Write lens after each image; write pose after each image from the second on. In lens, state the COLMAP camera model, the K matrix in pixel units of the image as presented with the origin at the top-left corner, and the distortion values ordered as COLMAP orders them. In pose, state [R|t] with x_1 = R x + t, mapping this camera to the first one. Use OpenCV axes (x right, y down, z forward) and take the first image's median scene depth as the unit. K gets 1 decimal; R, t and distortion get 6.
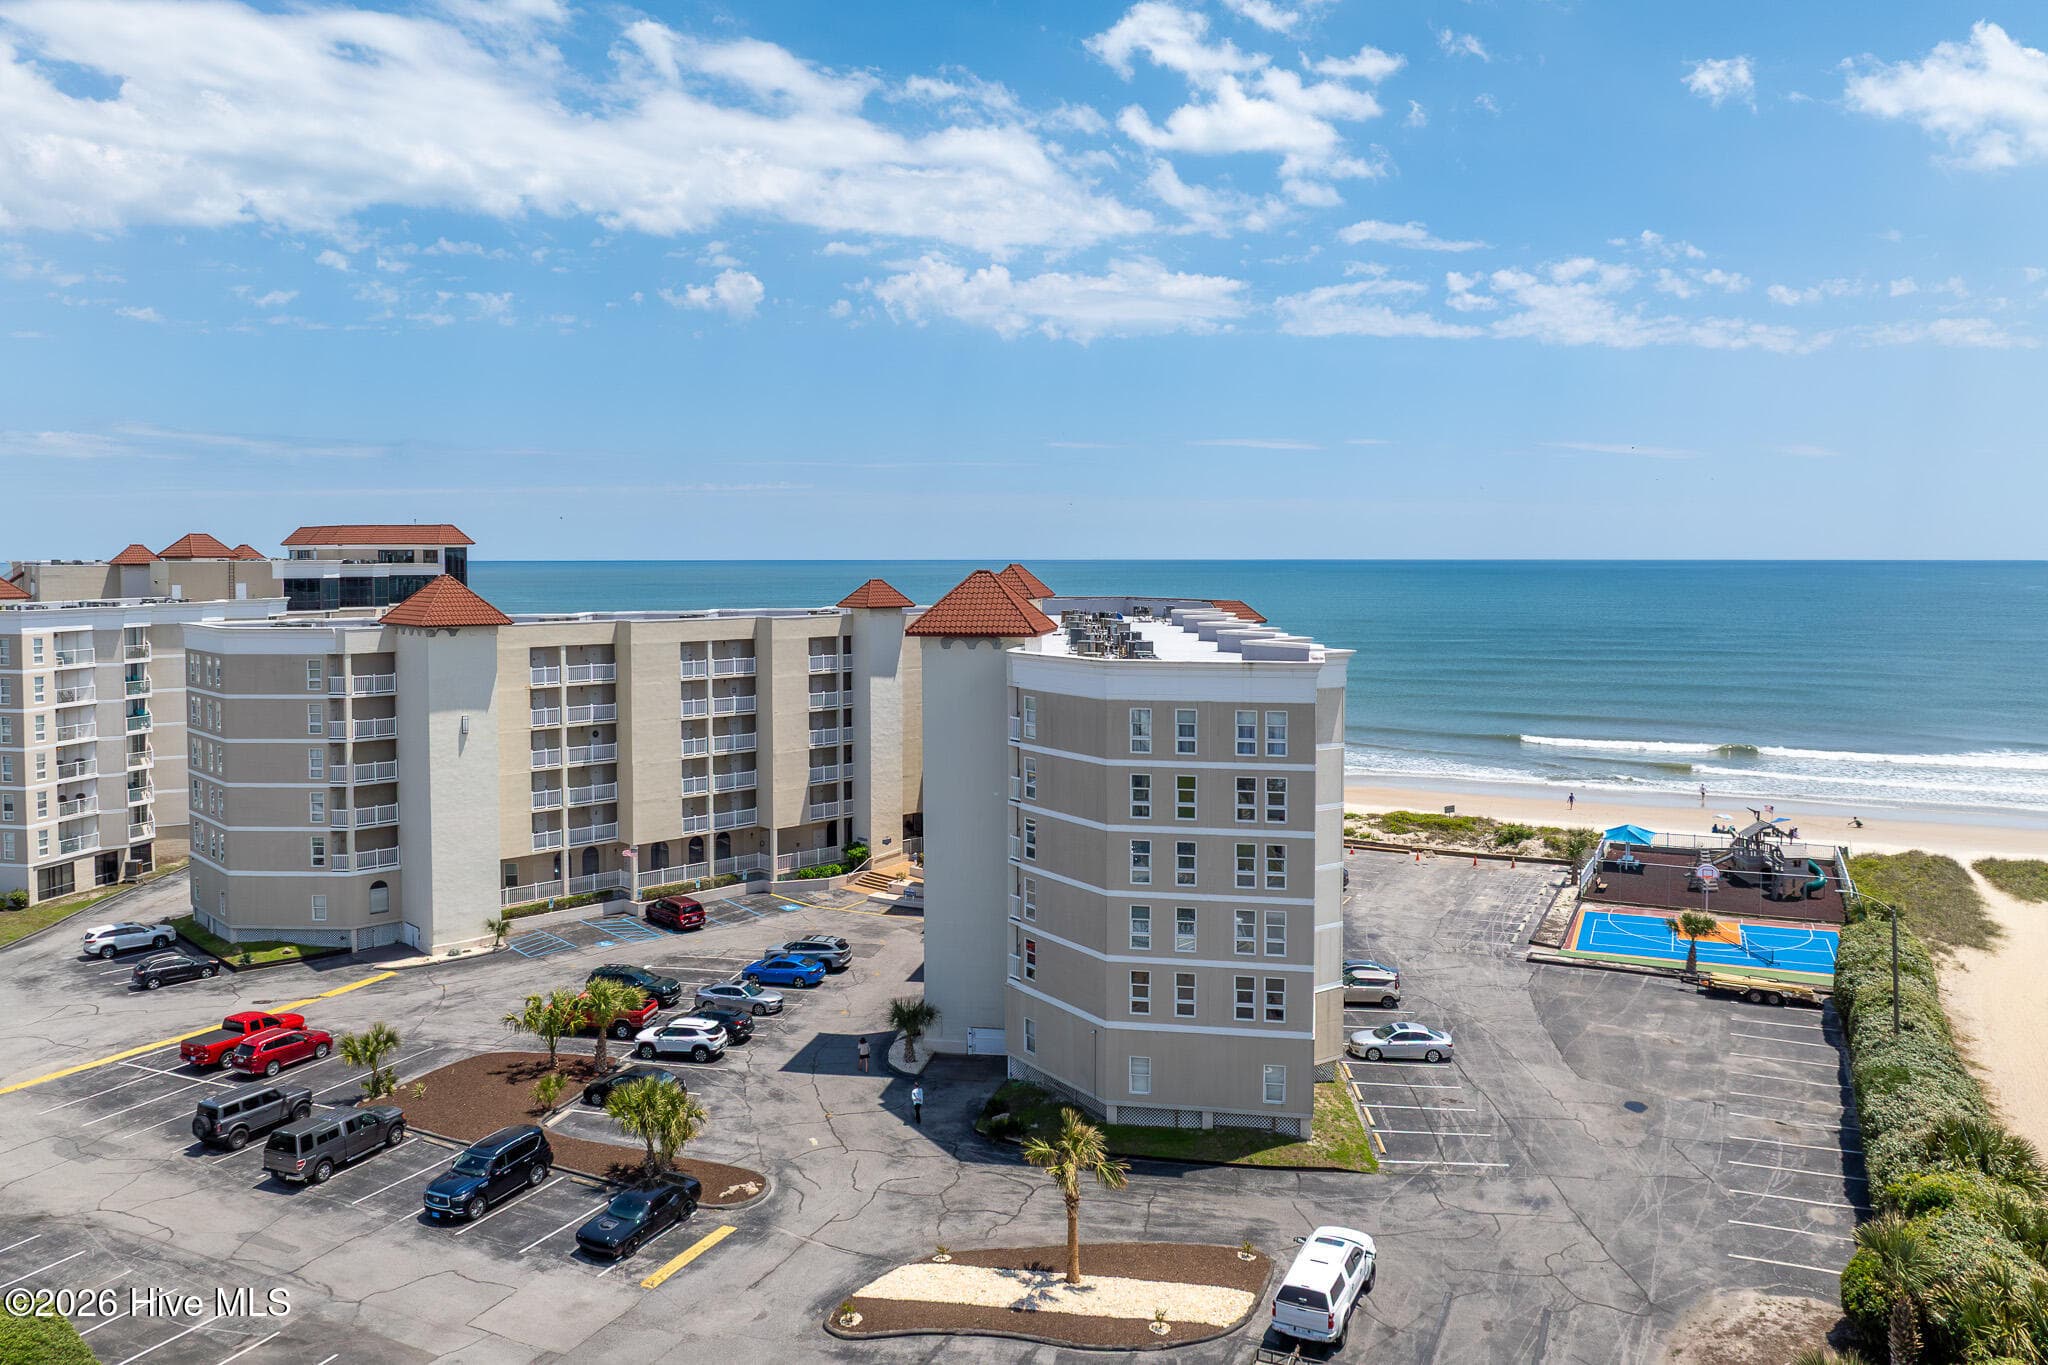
lens RADIAL K [[1457.4, 0, 1032.9], [0, 1457.4, 621.6], [0, 0, 1]] dist [-0.042828, 0.008952]
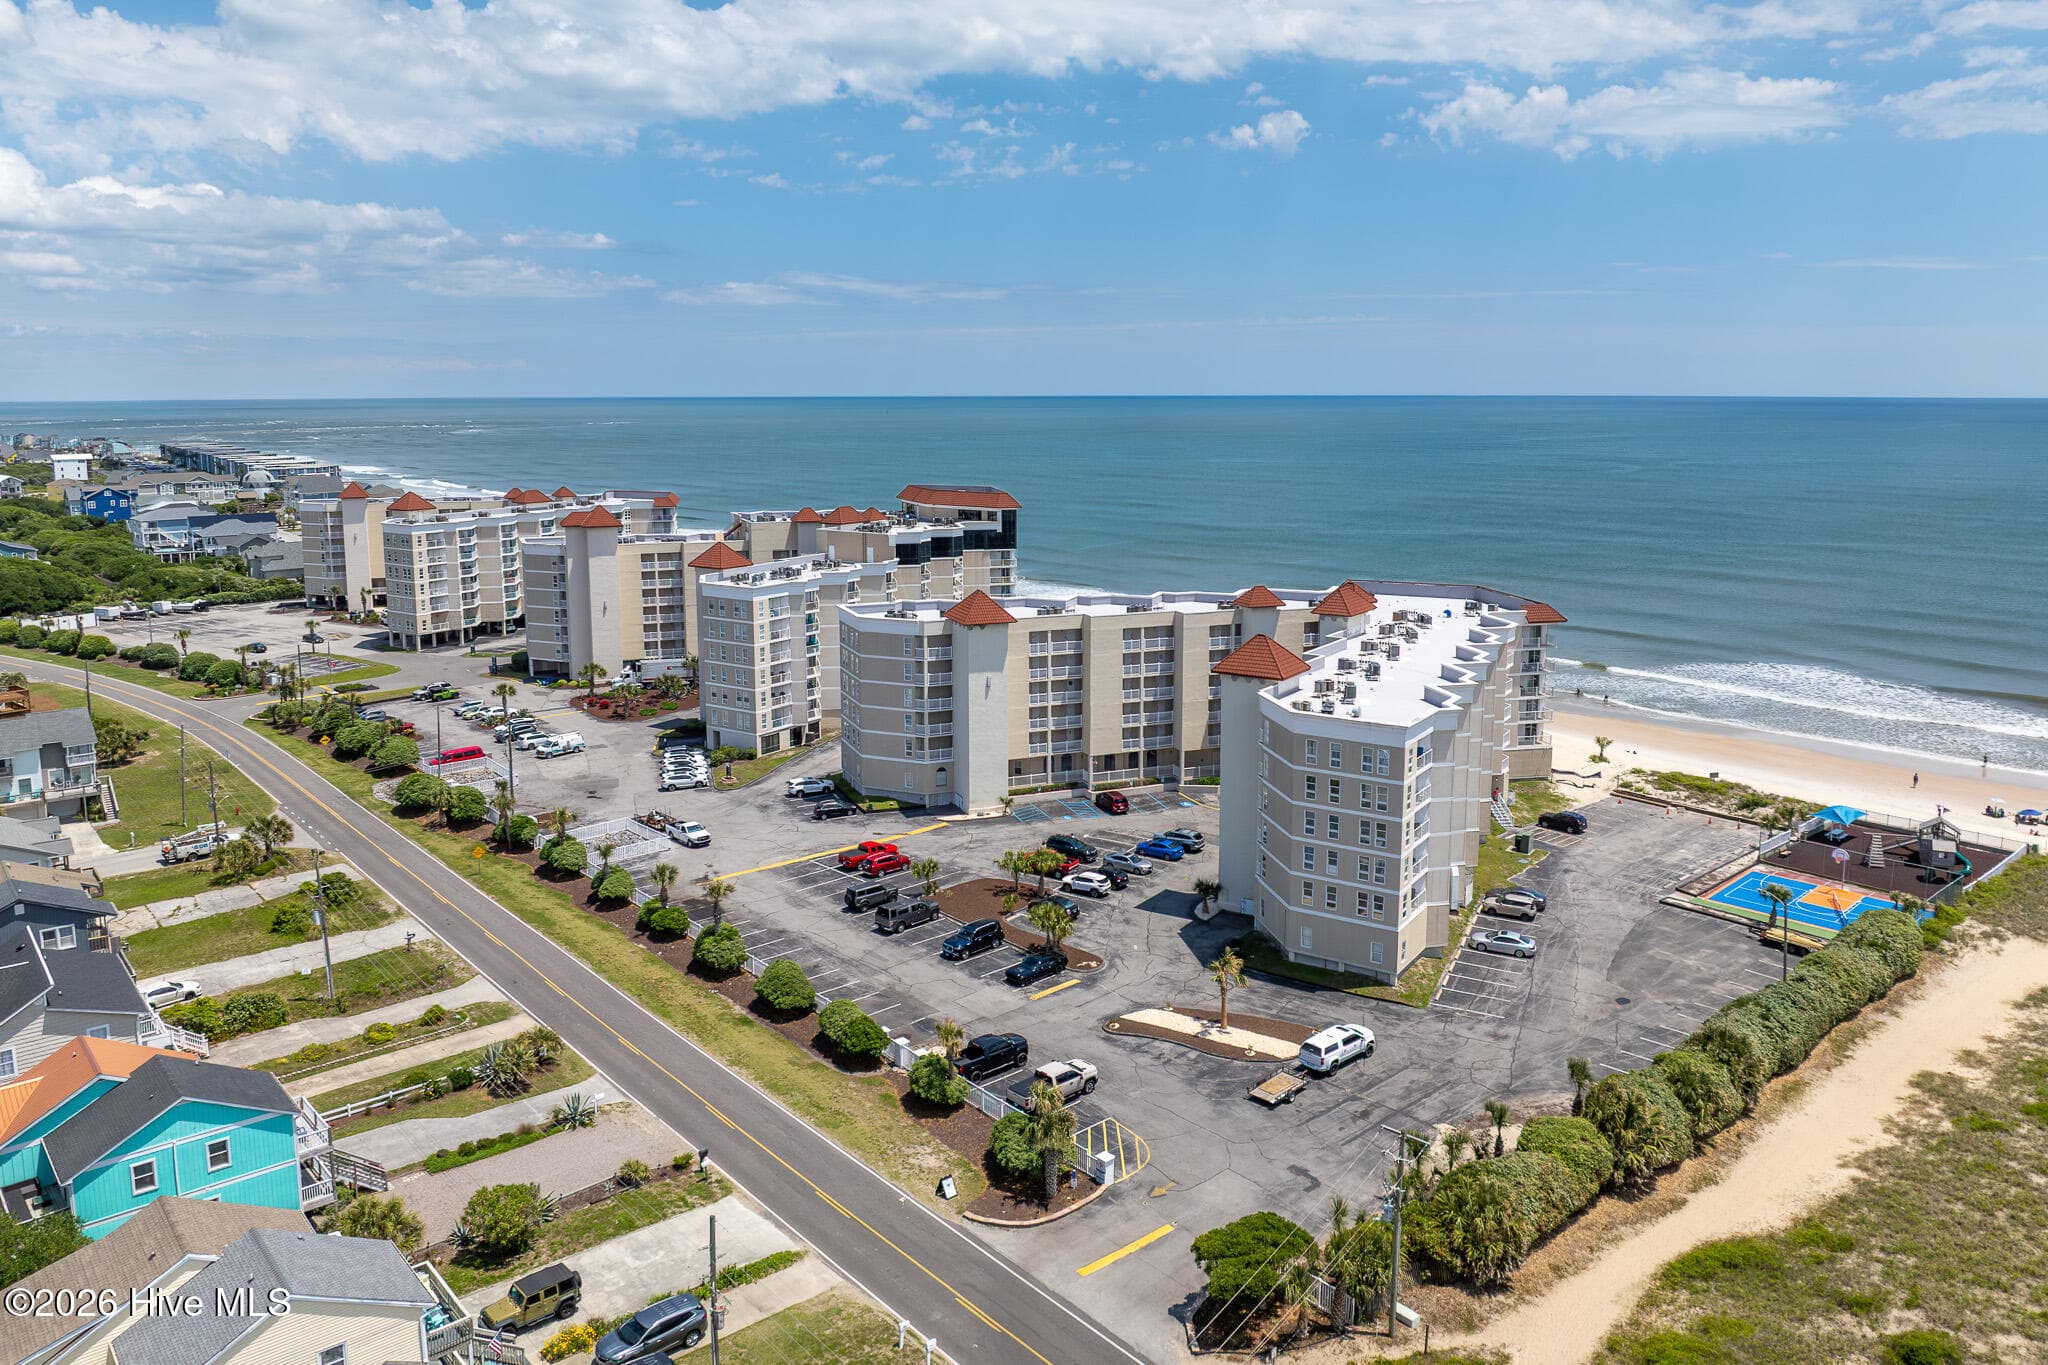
lens RADIAL K [[1459.6, 0, 1023.6], [0, 1459.6, 641.6], [0, 0, 1]] dist [-0.029370, 0.000211]
pose [[0.920504, 0.065434, -0.385215, 0.340079], [-0.015403, 0.991189, 0.131560, -0.230166], [0.390430, -0.115168, 0.913401, -0.605945]]
